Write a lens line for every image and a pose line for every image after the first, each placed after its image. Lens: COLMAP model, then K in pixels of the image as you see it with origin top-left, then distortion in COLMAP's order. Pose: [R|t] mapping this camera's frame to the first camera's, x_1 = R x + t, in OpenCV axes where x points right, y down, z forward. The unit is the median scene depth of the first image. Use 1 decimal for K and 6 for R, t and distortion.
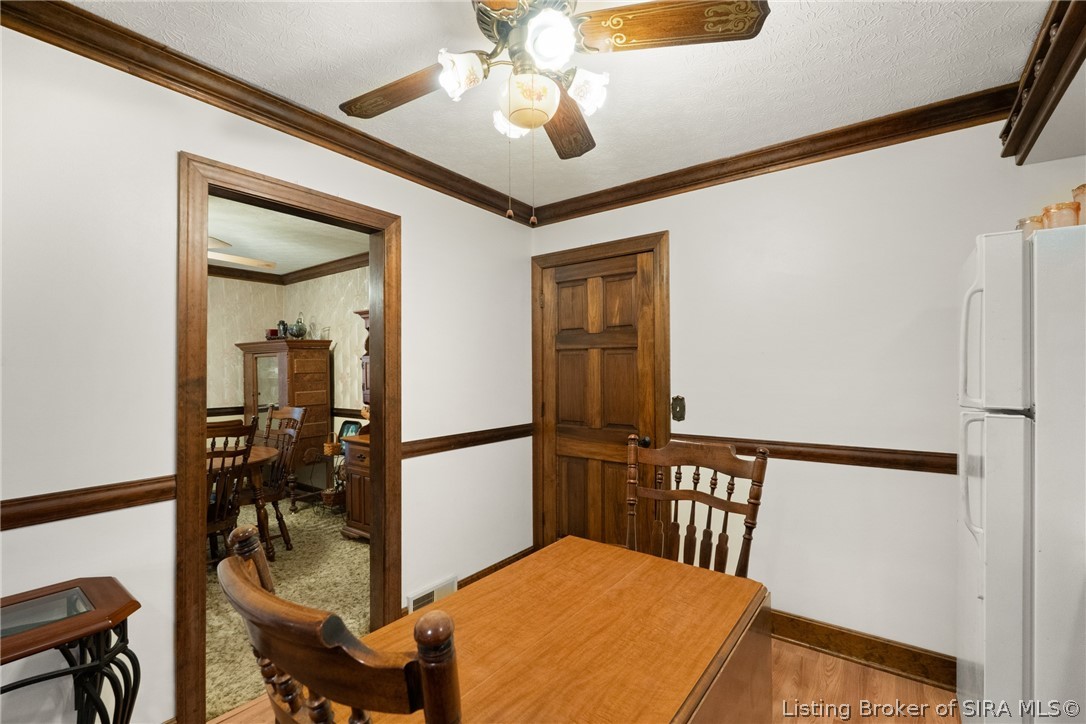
lens RADIAL K [[486.1, 0, 521.2], [0, 486.1, 367.0], [0, 0, 1]] dist [-0.000593, -0.000641]
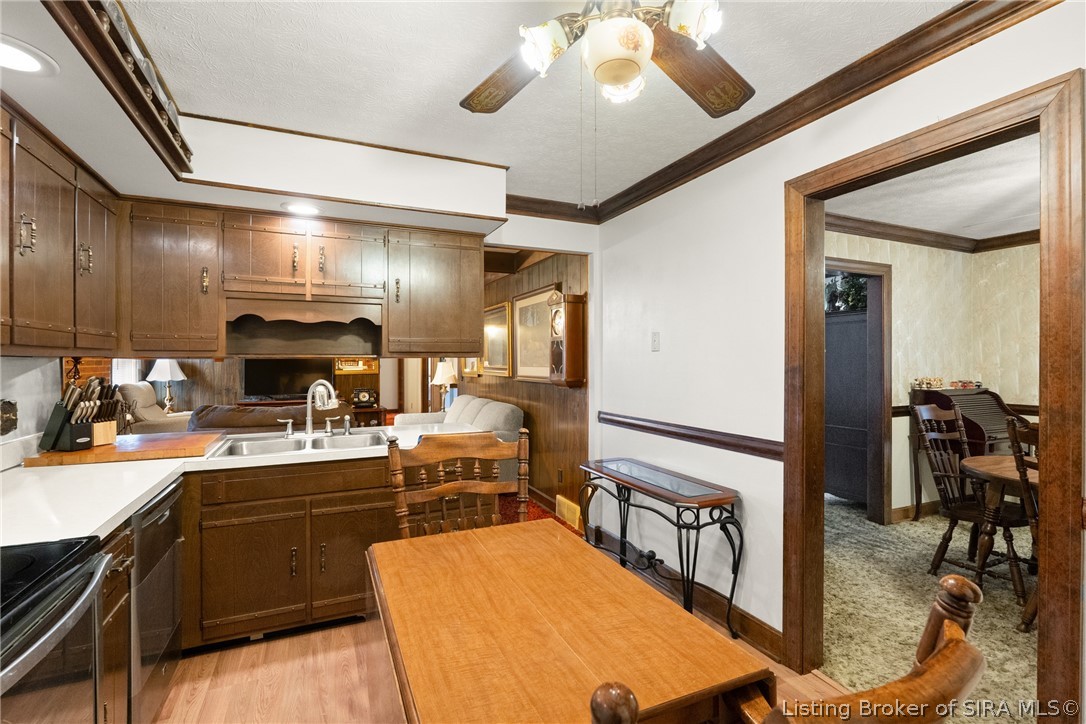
lens RADIAL K [[486.1, 0, 549.9], [0, 486.1, 363.2], [0, 0, 1]] dist [-0.000593, -0.000641]
pose [[-0.434956, 0.011724, -0.900375, 0.244787], [0.005040, 0.999931, 0.010586, 0.000799], [0.900437, 0.000067, -0.434986, 0.361772]]
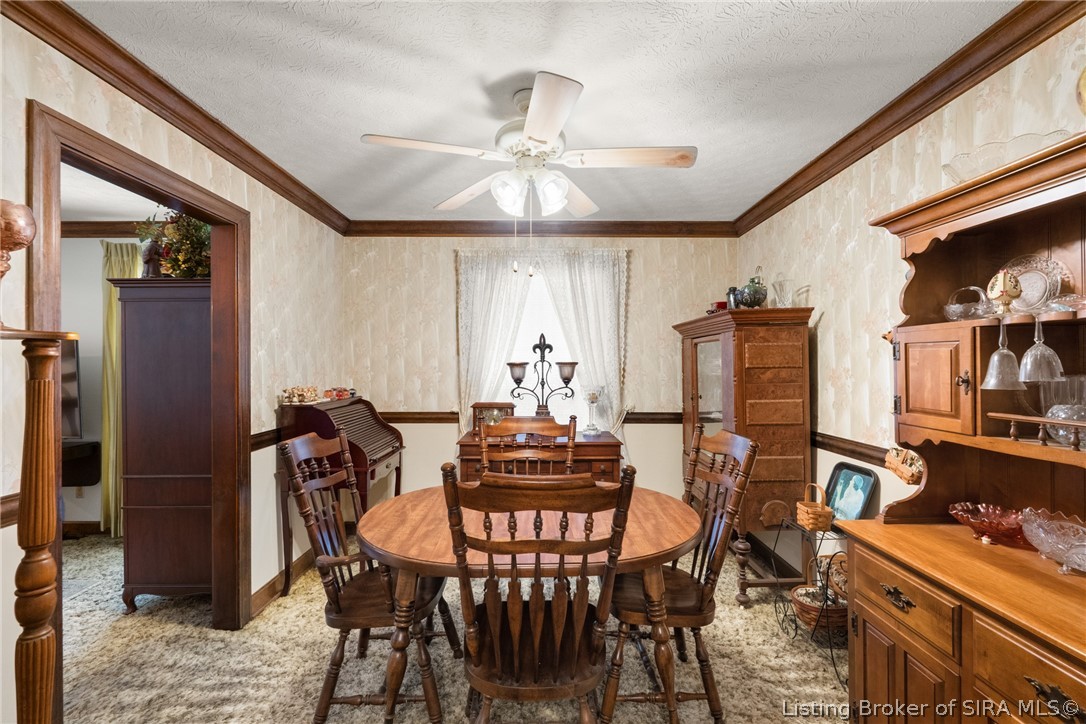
lens RADIAL K [[486.1, 0, 551.3], [0, 486.1, 361.7], [0, 0, 1]] dist [-0.000593, -0.000641]
pose [[0.650579, 0.004082, -0.759427, -0.172334], [-0.001739, 0.999991, 0.003886, 0.003773], [0.759436, -0.001207, 0.650580, 0.436503]]
